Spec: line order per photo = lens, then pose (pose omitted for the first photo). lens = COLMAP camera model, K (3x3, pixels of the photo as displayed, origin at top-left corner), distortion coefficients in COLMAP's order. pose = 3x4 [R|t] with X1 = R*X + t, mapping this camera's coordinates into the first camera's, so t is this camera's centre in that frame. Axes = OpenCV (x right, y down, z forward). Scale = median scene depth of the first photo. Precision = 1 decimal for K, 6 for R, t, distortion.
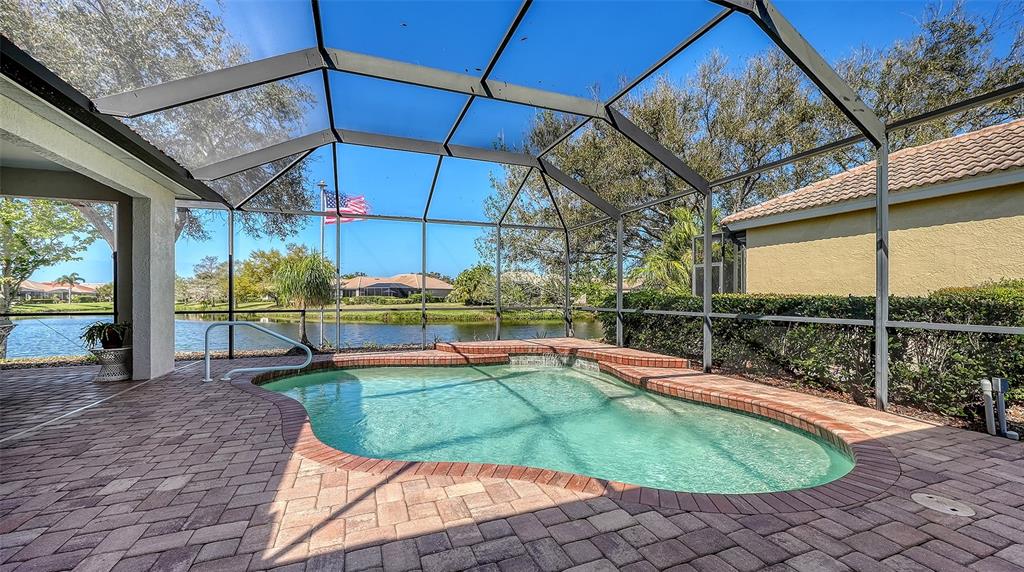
lens RADIAL K [[407.4, 0, 518.2], [0, 407.4, 294.5], [0, 0, 1]] dist [-0.001163, -0.000020]
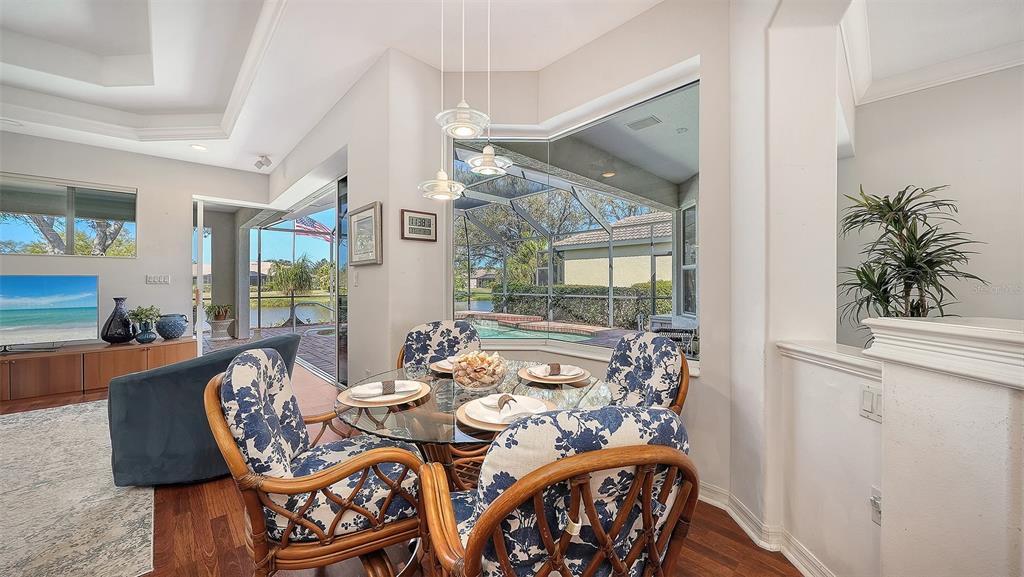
lens RADIAL K [[363.8, 0, 508.8], [0, 363.8, 282.9], [0, 0, 1]] dist [0.000506, 0.000007]
pose [[0.932127, -0.000344, 0.362132, -0.114888], [-0.000239, 0.999999, 0.001565, -0.004685], [-0.362132, -0.001546, 0.932126, -0.189006]]
